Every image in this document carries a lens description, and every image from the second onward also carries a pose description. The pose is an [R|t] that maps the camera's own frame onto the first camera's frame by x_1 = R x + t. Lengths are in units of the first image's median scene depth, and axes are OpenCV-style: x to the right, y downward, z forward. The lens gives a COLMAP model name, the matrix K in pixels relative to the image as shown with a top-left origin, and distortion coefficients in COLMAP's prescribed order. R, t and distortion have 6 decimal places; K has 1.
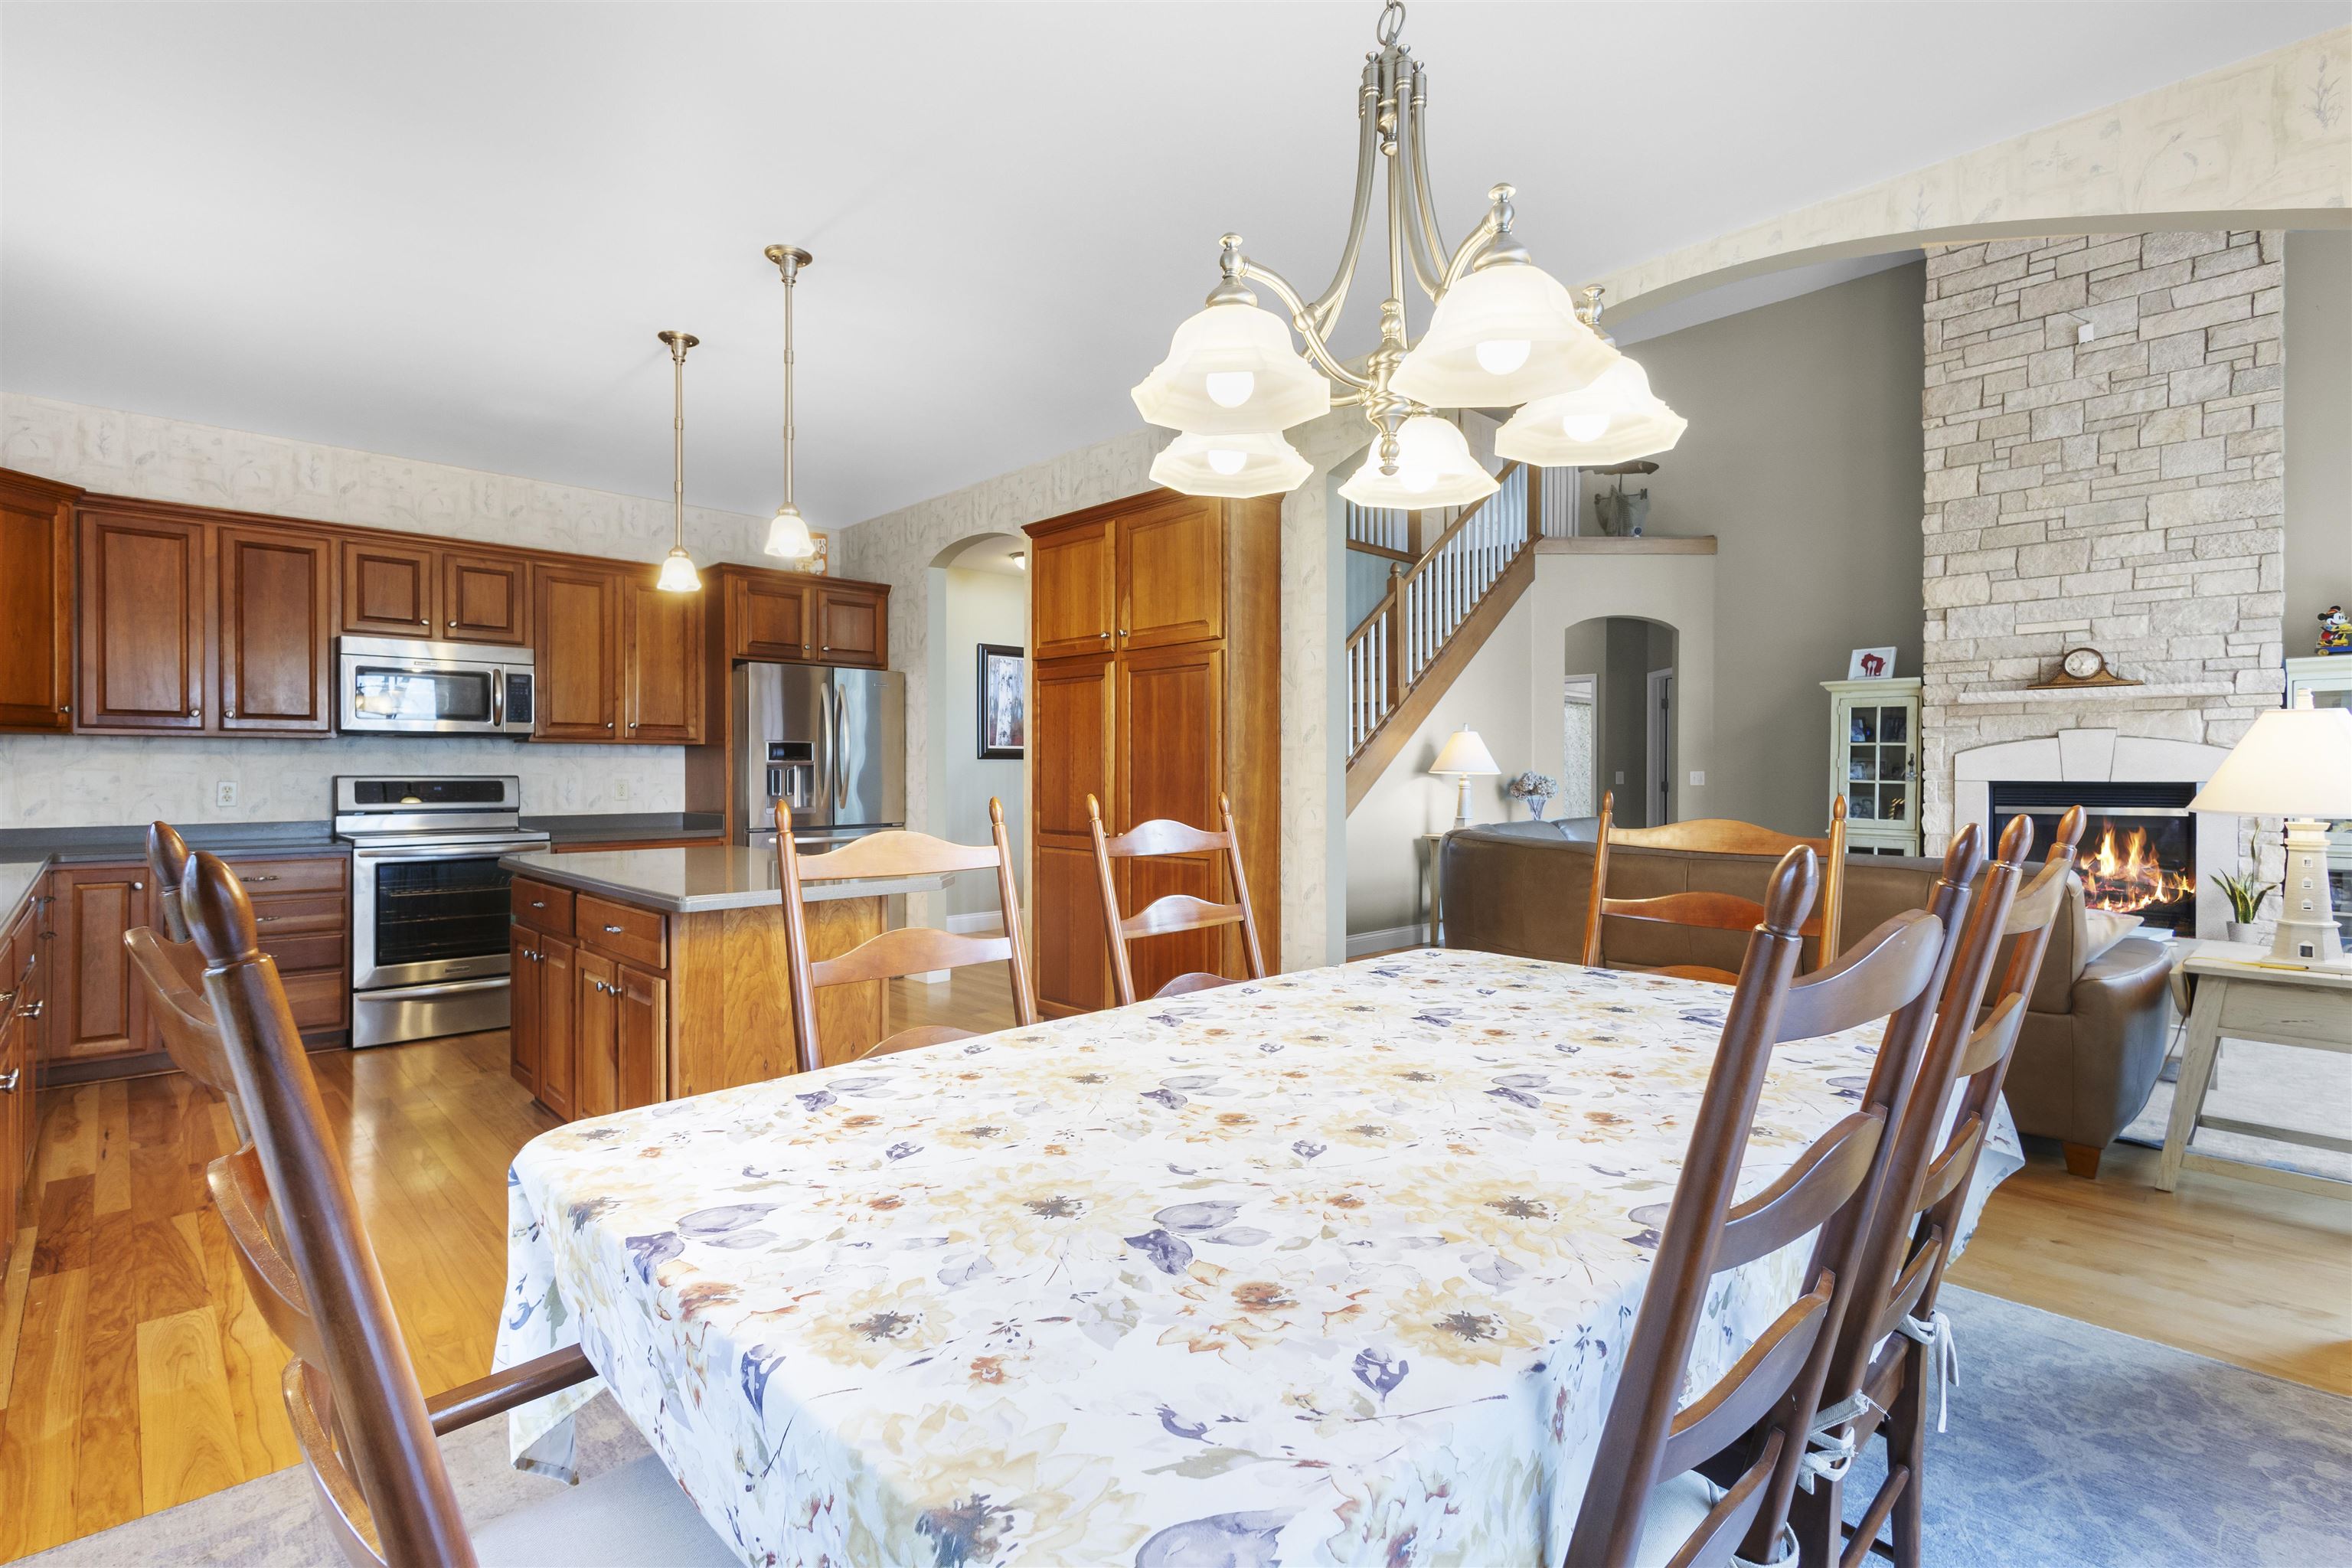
lens RADIAL K [[1086.2, 0, 1175.9], [0, 1086.2, 773.6], [0, 0, 1]] dist [0.011091, -0.002862]
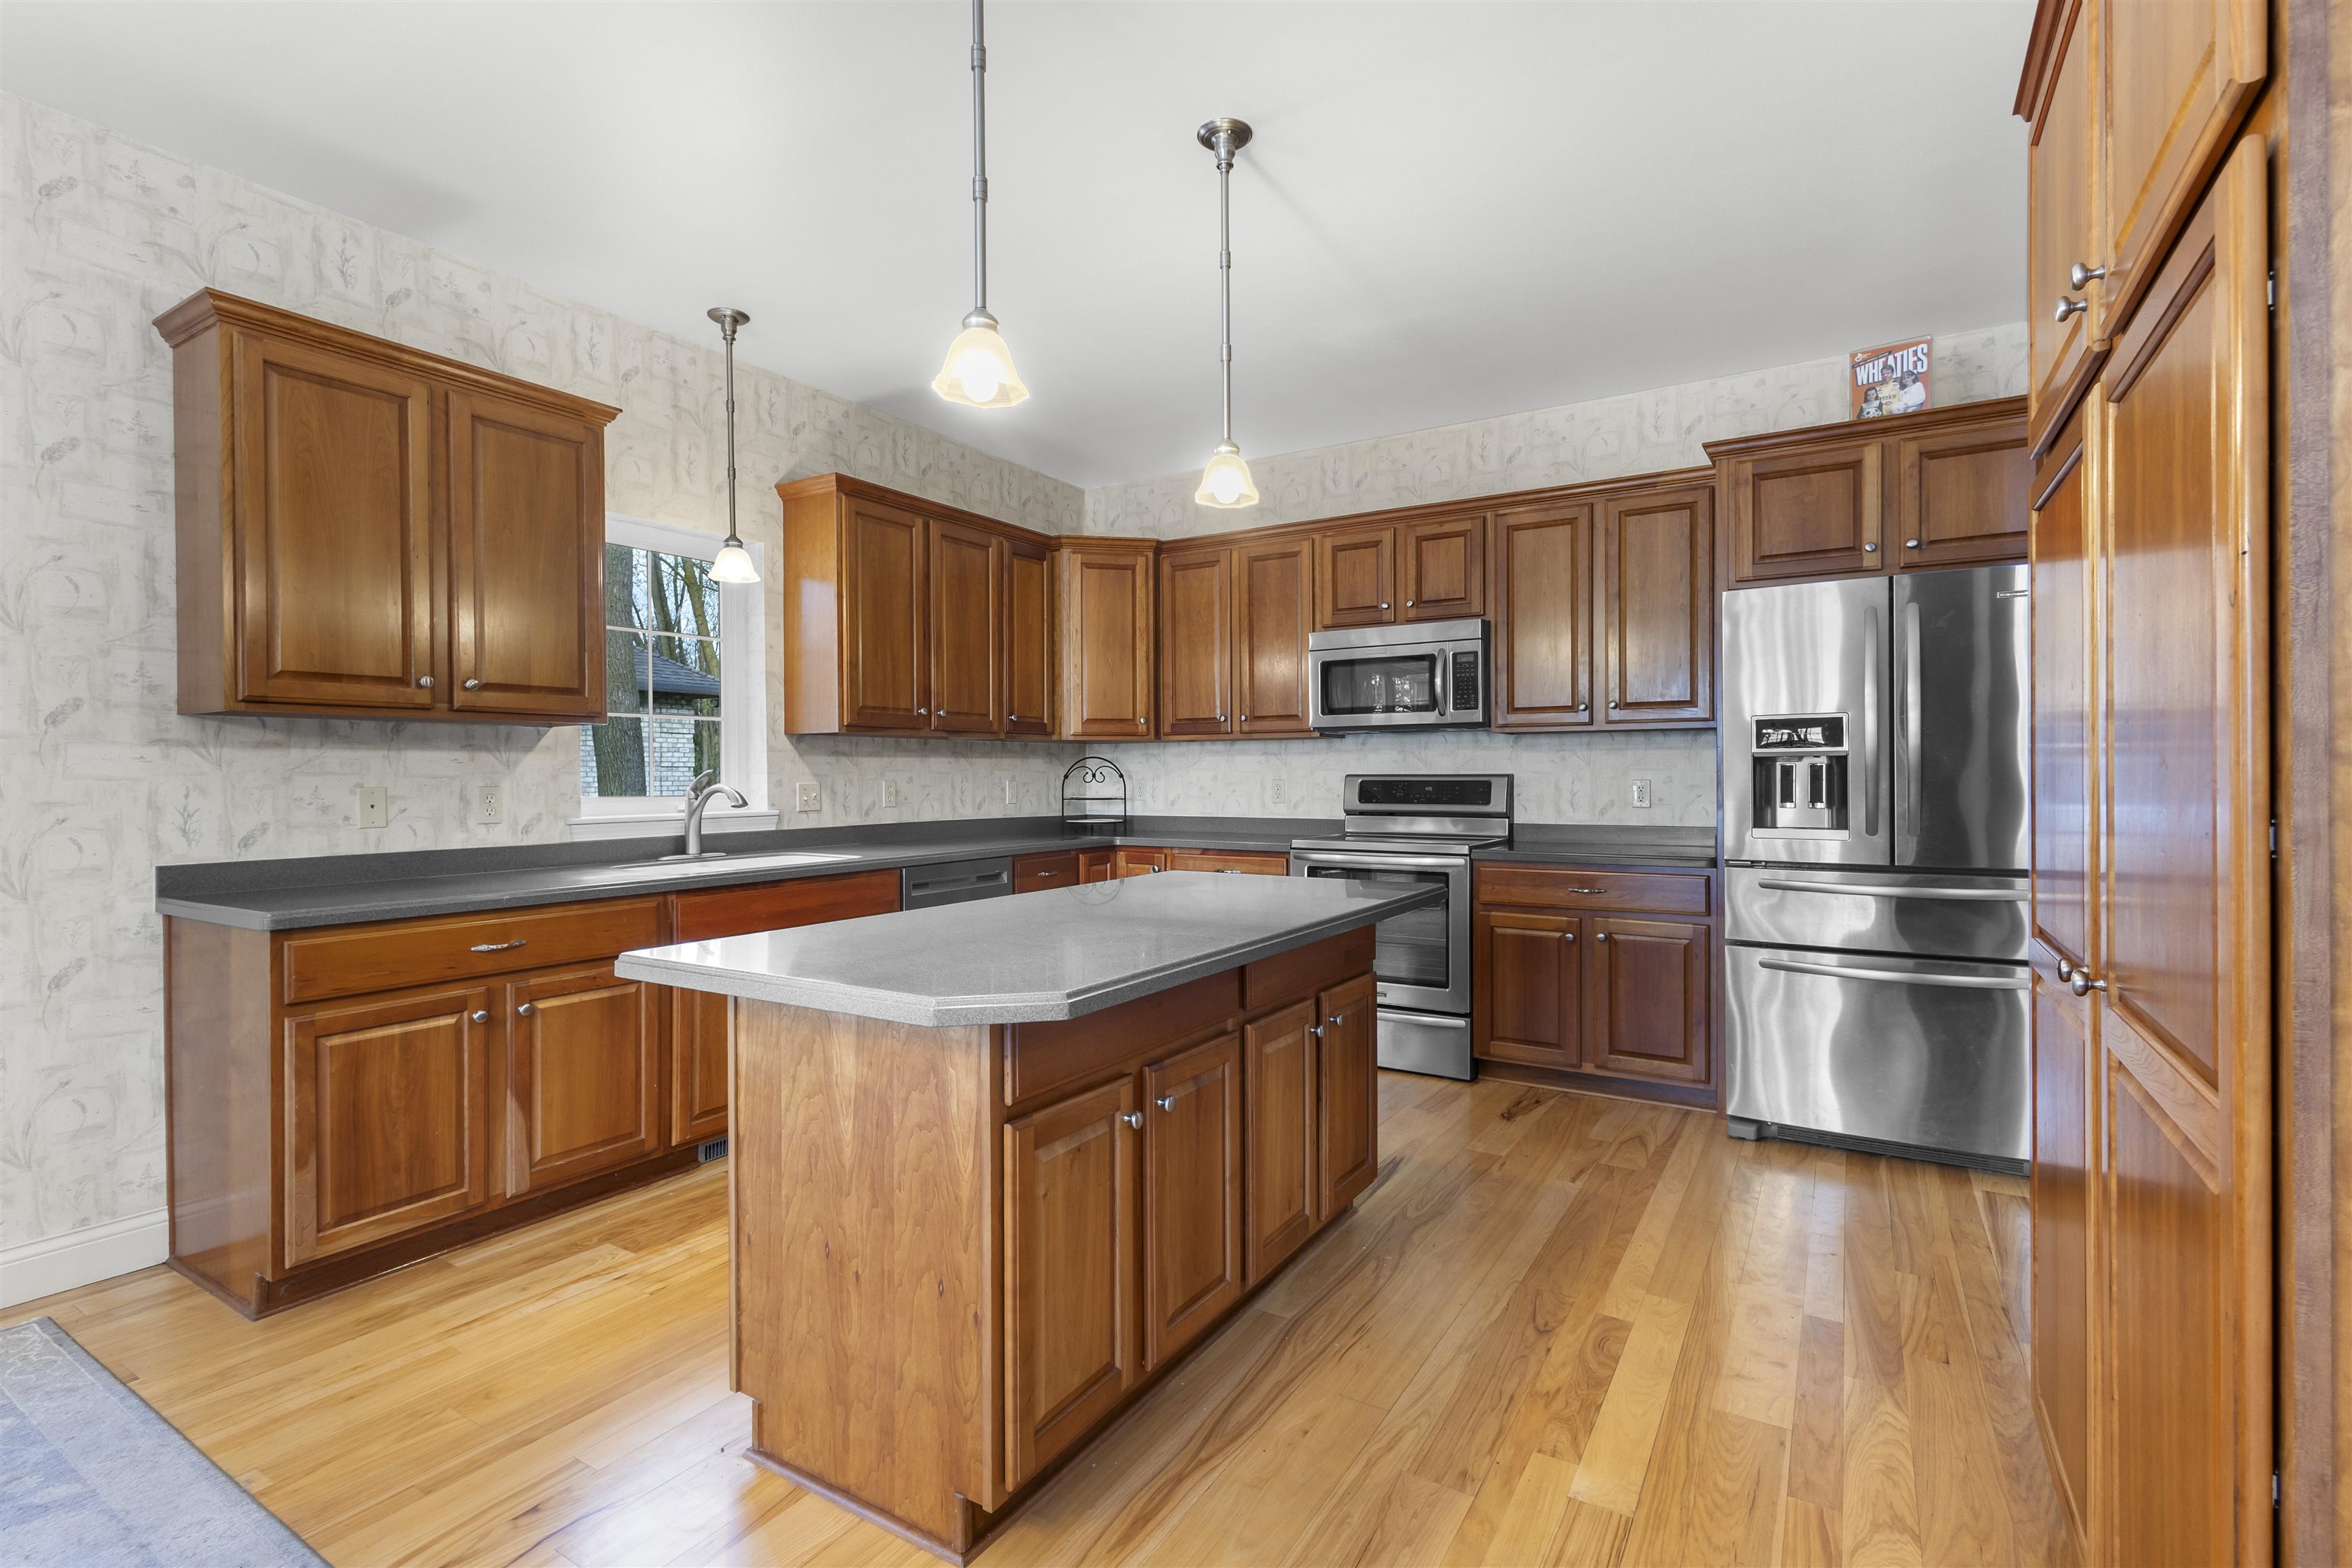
lens RADIAL K [[1086.2, 0, 1169.6], [0, 1086.2, 788.0], [0, 0, 1]] dist [0.011091, -0.002862]
pose [[0.247147, 0.011320, -0.968912, 0.154260], [0.001242, 0.999927, 0.011999, 0.002111], [0.968977, -0.004169, 0.247115, 0.625230]]
